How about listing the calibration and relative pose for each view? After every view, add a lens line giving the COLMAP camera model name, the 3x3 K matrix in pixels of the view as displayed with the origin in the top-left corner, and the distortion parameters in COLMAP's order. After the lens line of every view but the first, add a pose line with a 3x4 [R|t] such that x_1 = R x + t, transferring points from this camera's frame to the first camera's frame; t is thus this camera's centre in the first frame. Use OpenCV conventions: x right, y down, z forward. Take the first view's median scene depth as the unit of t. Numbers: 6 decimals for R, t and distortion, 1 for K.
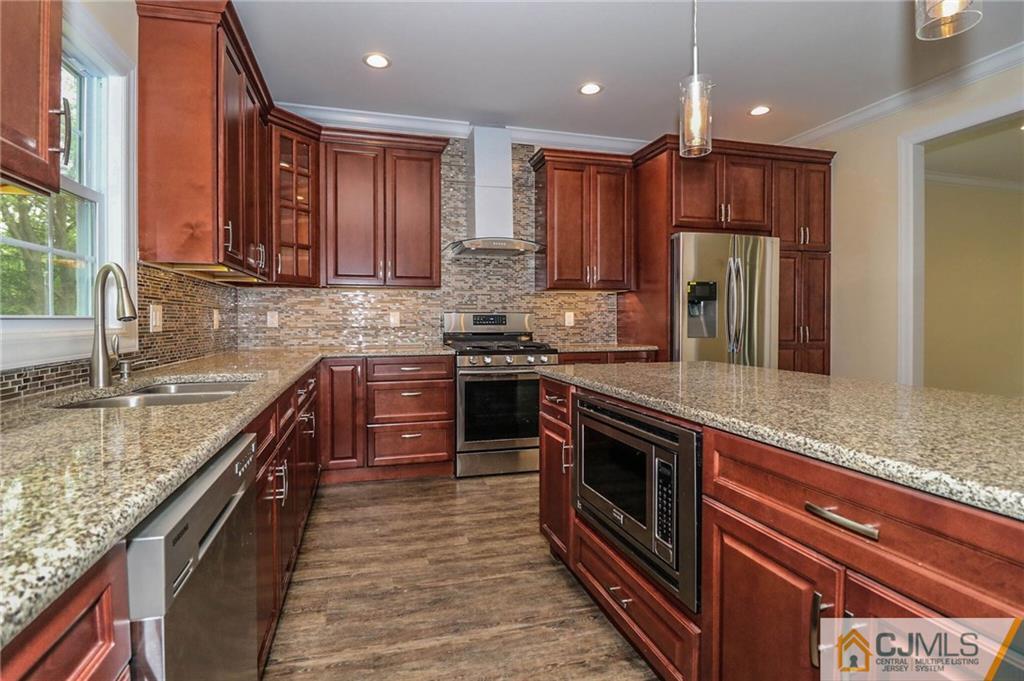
lens RADIAL K [[496.9, 0, 496.7], [0, 496.9, 326.1], [0, 0, 1]] dist [-0.001595, -0.000529]
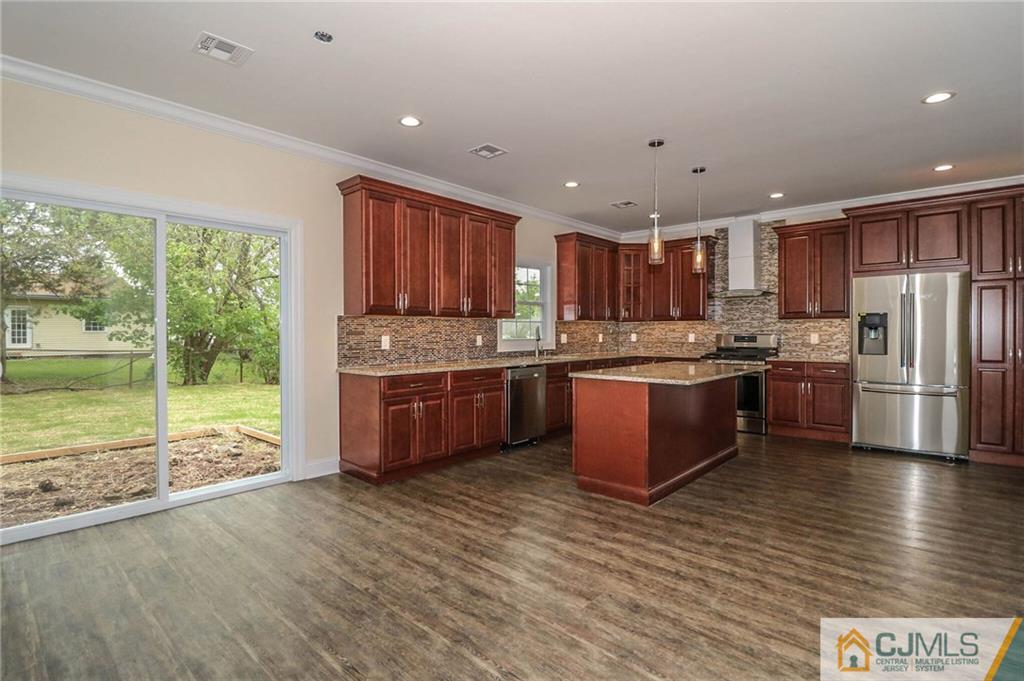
lens RADIAL K [[482.3, 0, 502.1], [0, 482.3, 333.1], [0, 0, 1]] dist [-0.001539, -0.009012]
pose [[0.530145, 0.002754, -0.847903, 0.931029], [-0.008524, 0.999962, -0.002081, -0.022355], [0.847864, 0.008331, 0.530148, -0.506422]]
